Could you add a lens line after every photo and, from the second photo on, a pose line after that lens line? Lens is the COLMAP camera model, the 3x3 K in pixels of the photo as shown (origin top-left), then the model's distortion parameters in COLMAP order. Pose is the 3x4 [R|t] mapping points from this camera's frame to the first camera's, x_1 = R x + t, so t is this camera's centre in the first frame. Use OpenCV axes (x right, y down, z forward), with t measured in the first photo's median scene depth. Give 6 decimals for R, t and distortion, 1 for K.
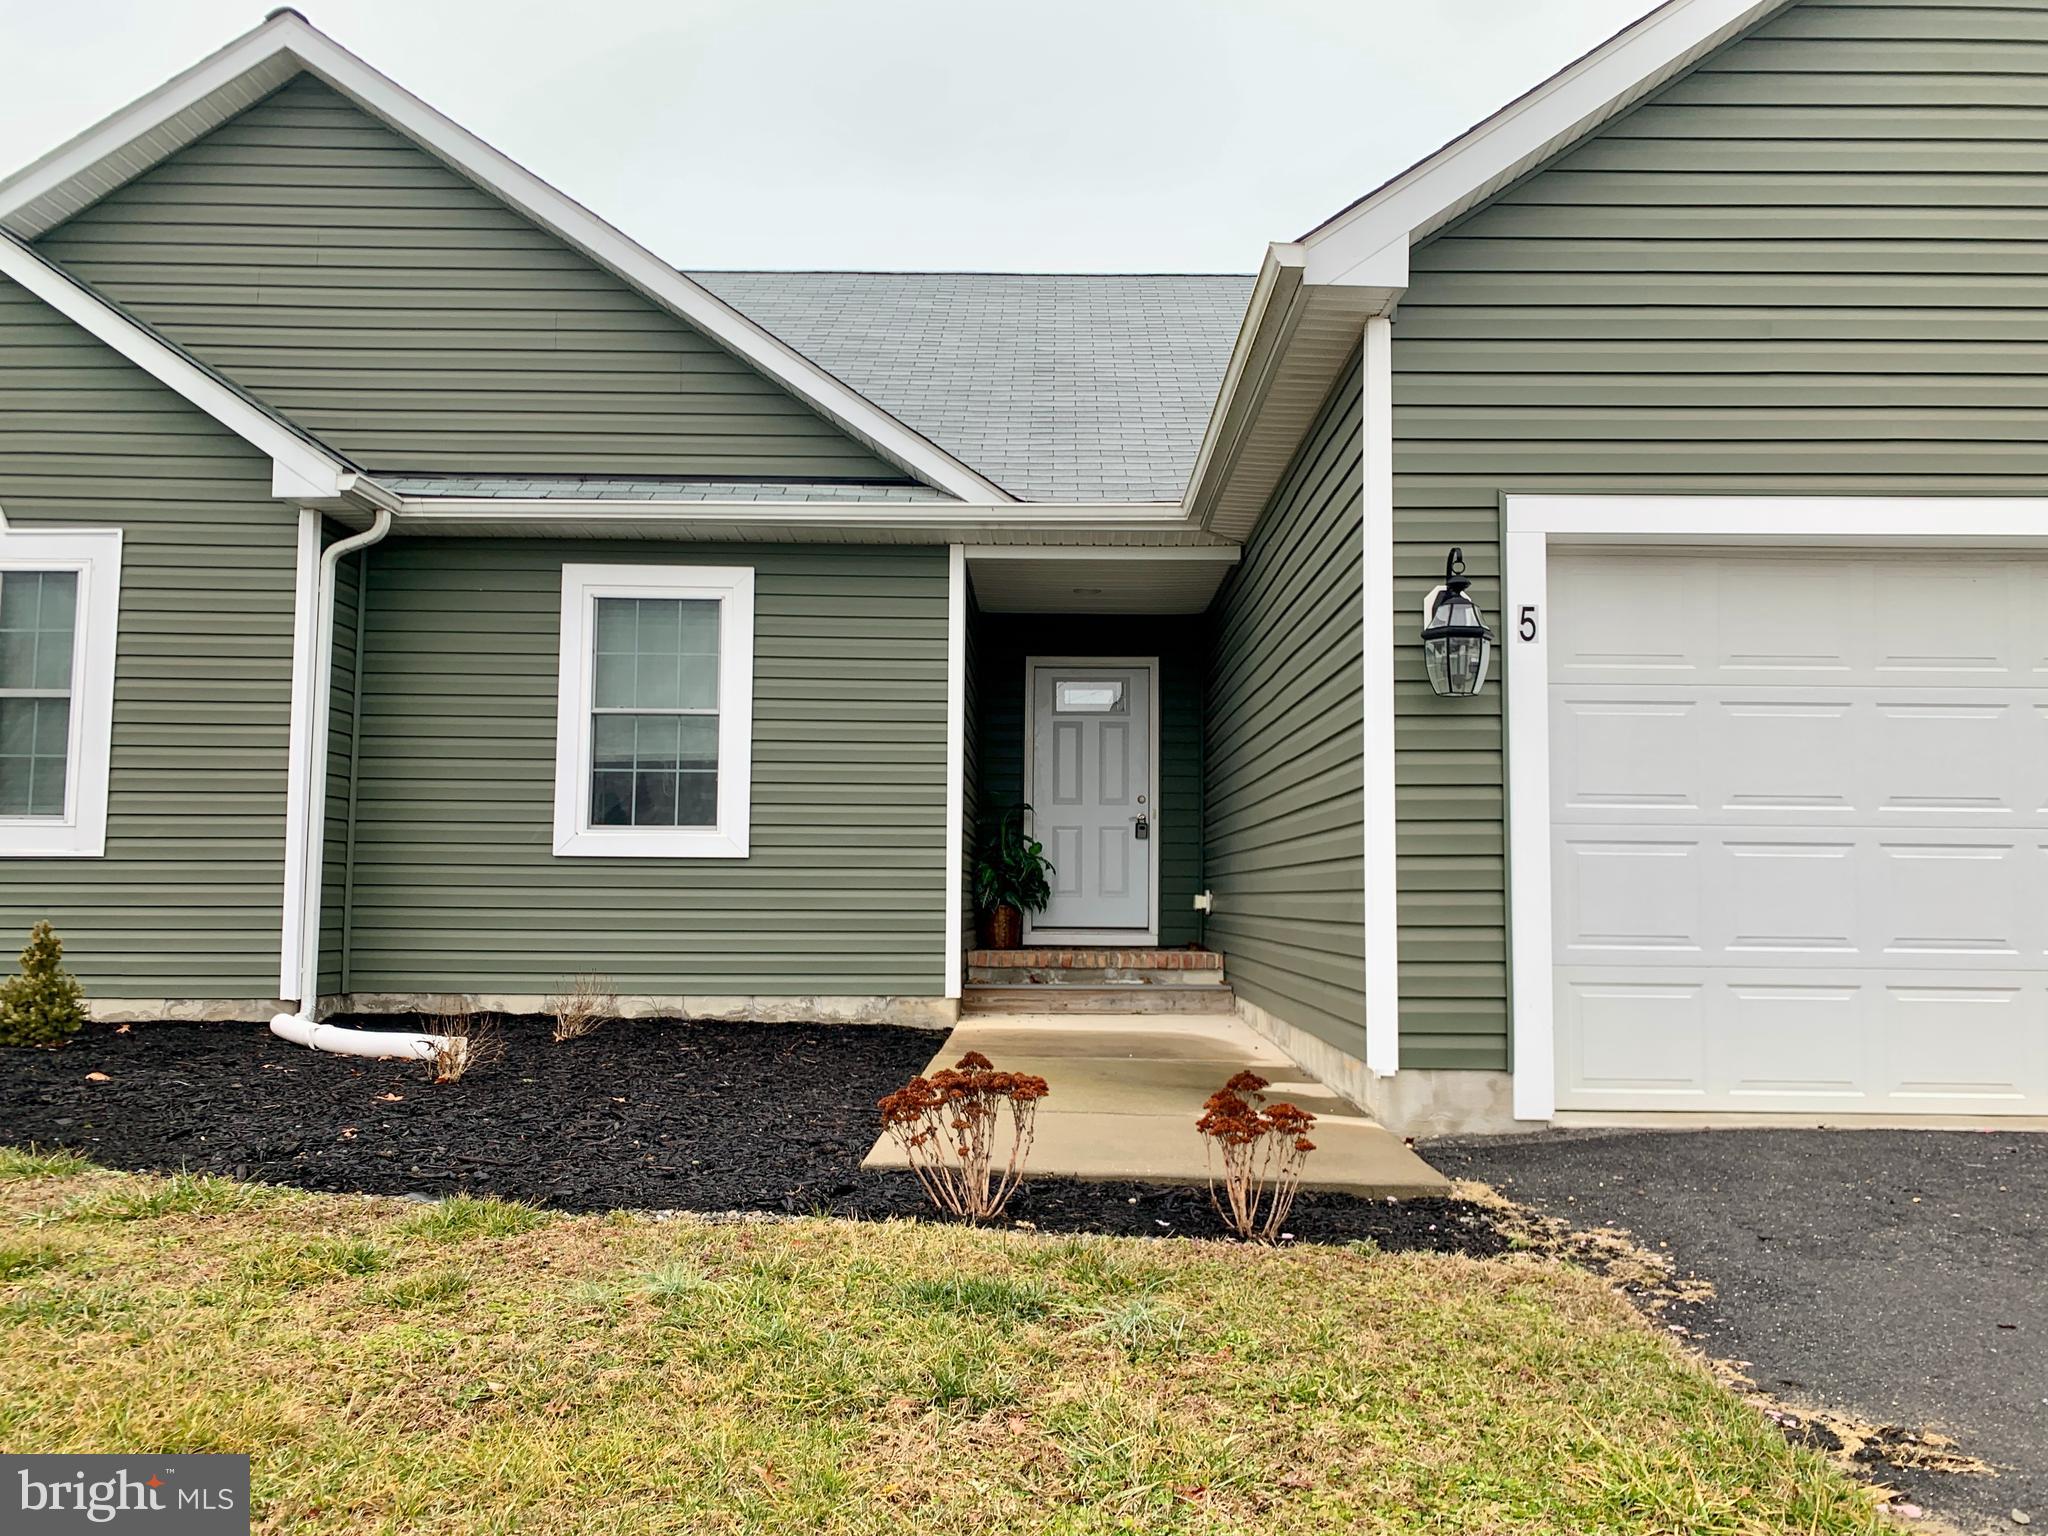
lens RADIAL K [[1557.2, 0, 1023.1], [0, 1557.2, 763.0], [0, 0, 1]] dist [0.047622, -0.052714]
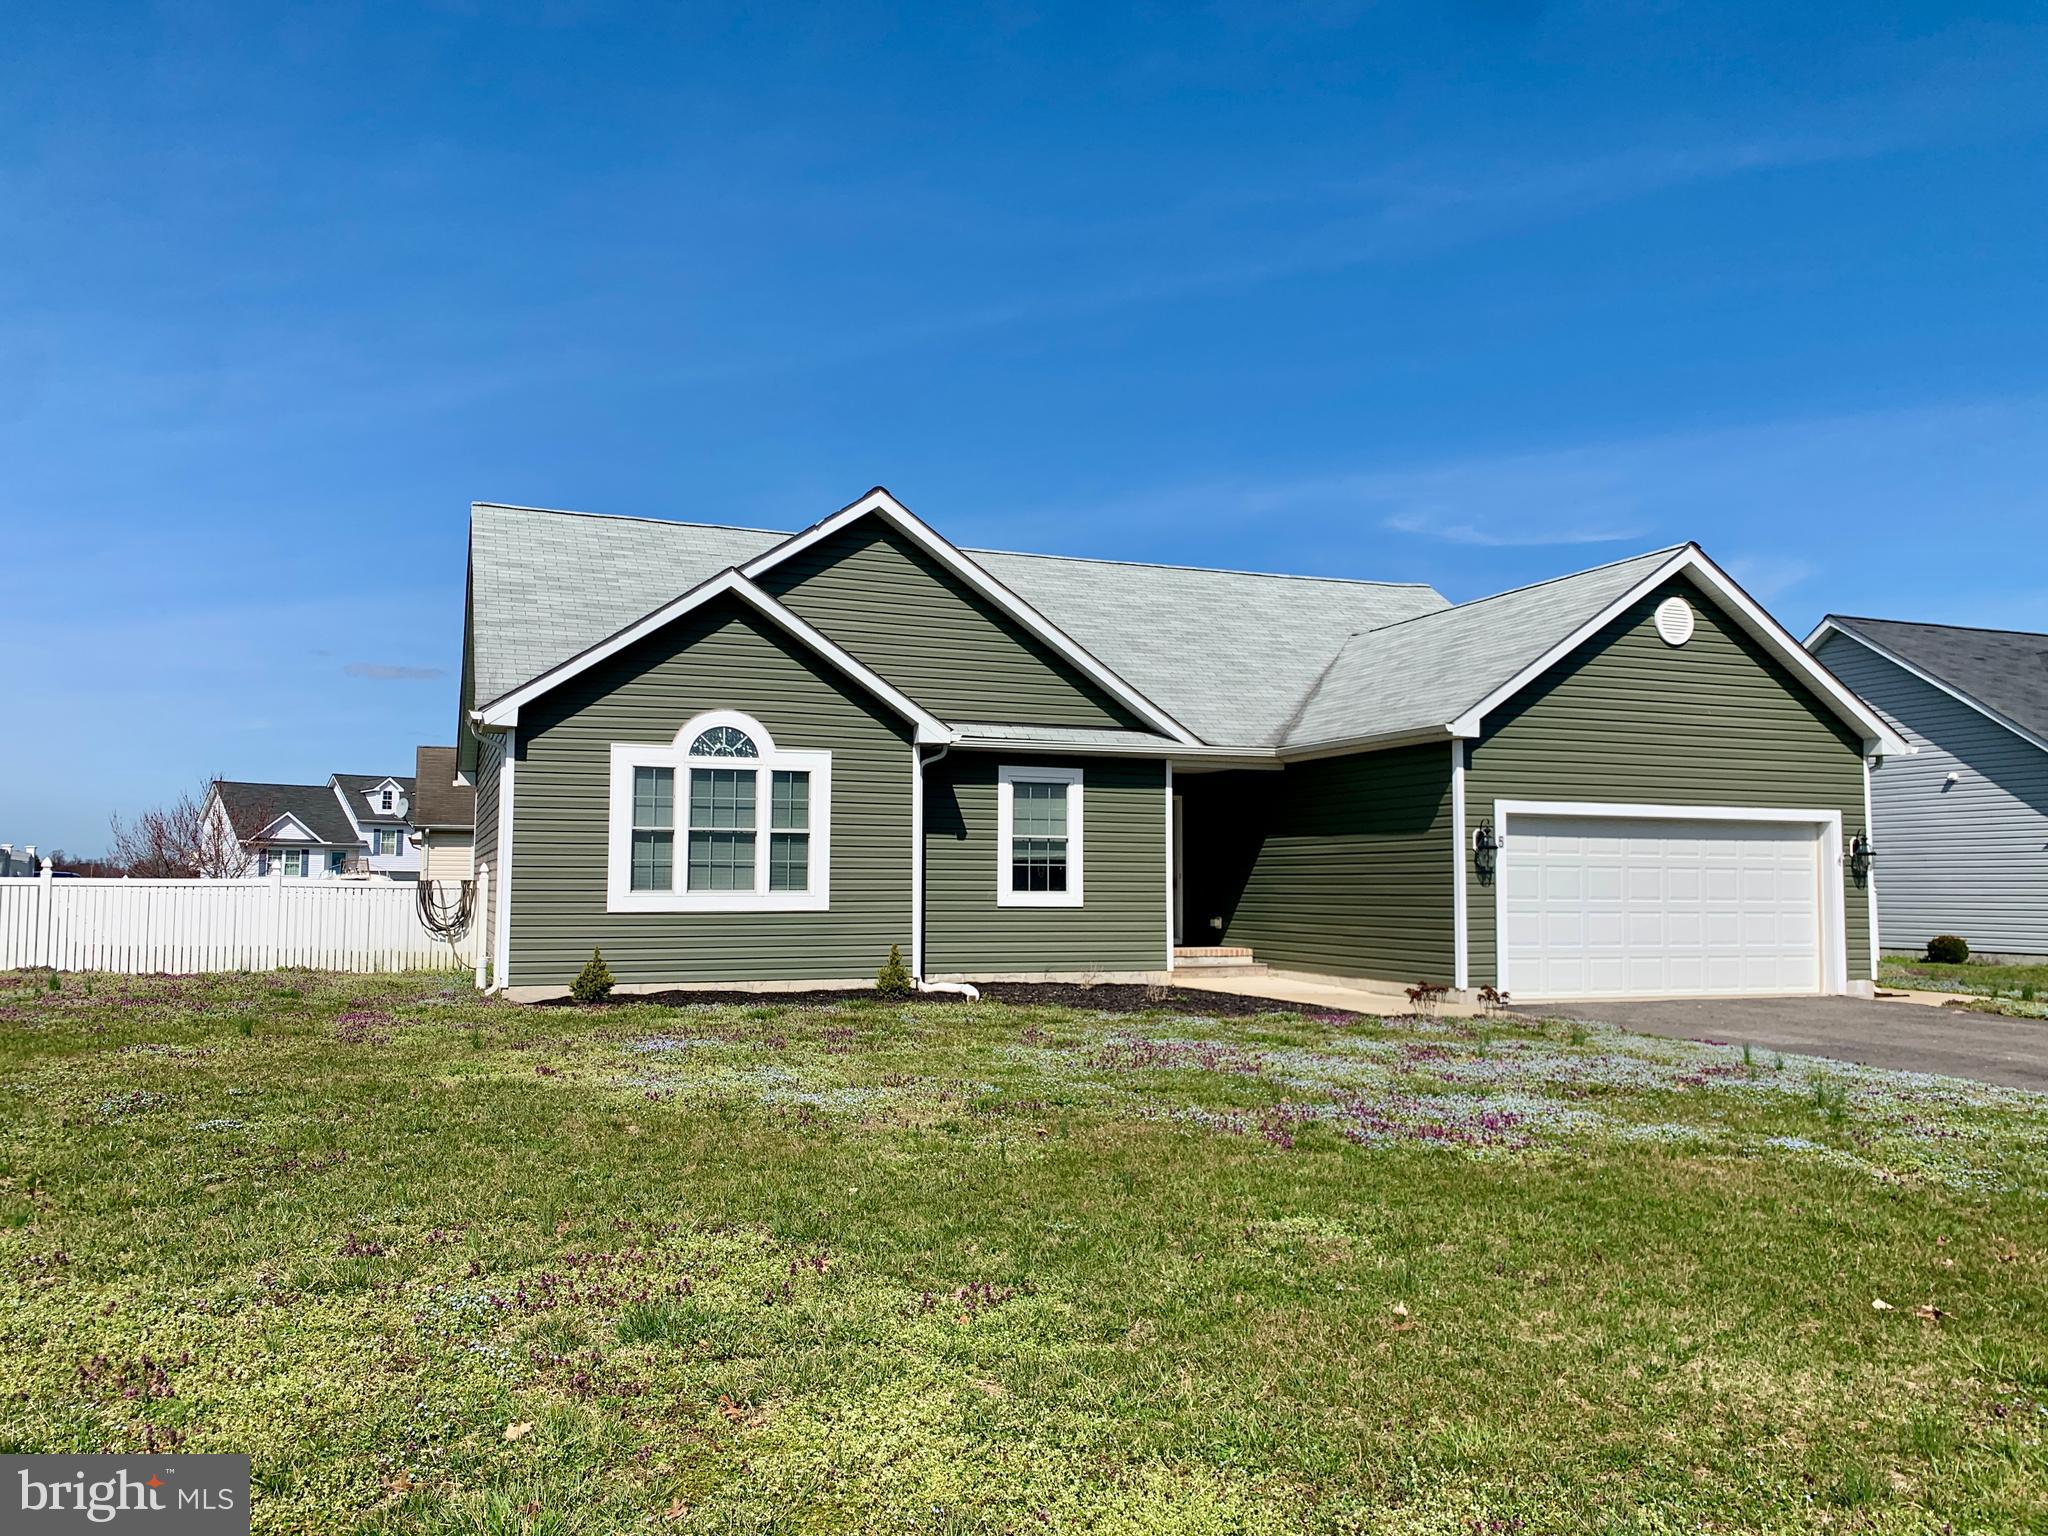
lens RADIAL K [[1557.2, 0, 979.7], [0, 1557.2, 763.2], [0, 0, 1]] dist [0.047622, -0.052714]
pose [[0.933487, 0.024046, 0.357804, -1.095169], [-0.027851, 0.999597, 0.005485, -0.145646], [-0.357528, -0.015086, 0.933781, -0.951358]]
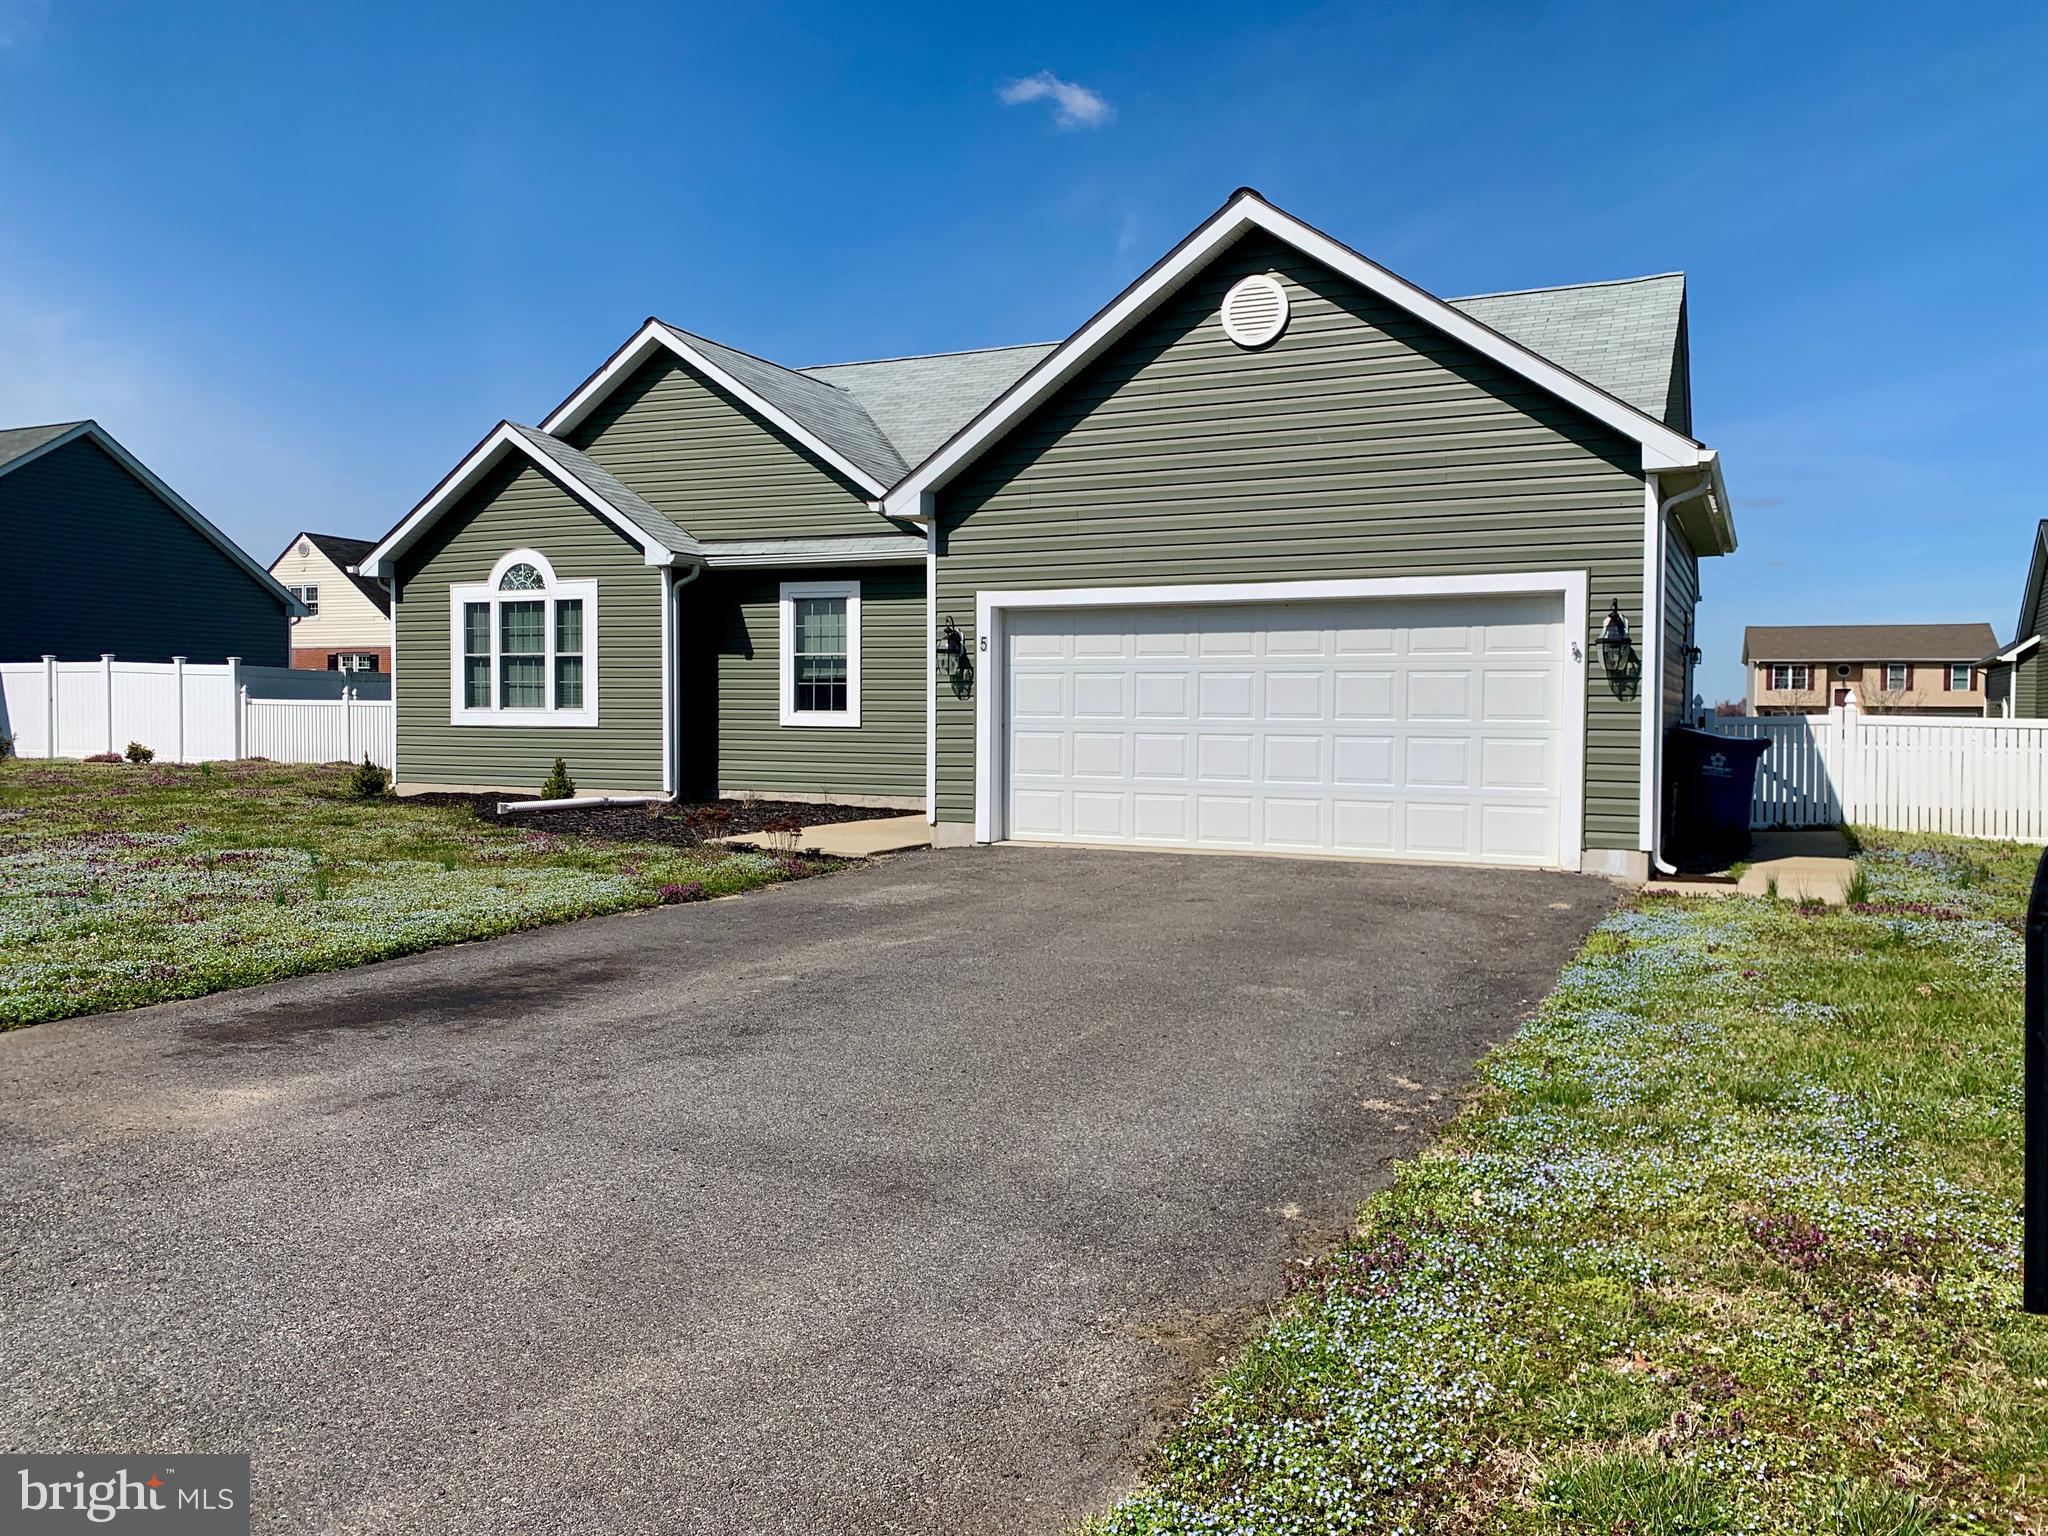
lens RADIAL K [[1557.2, 0, 1024.2], [0, 1557.2, 777.7], [0, 0, 1]] dist [0.047622, -0.052714]
pose [[0.909145, 0.014576, -0.416224, 0.875842], [0.035779, 0.992959, 0.112924, -0.096049], [0.414940, -0.117557, 0.902223, -0.755307]]
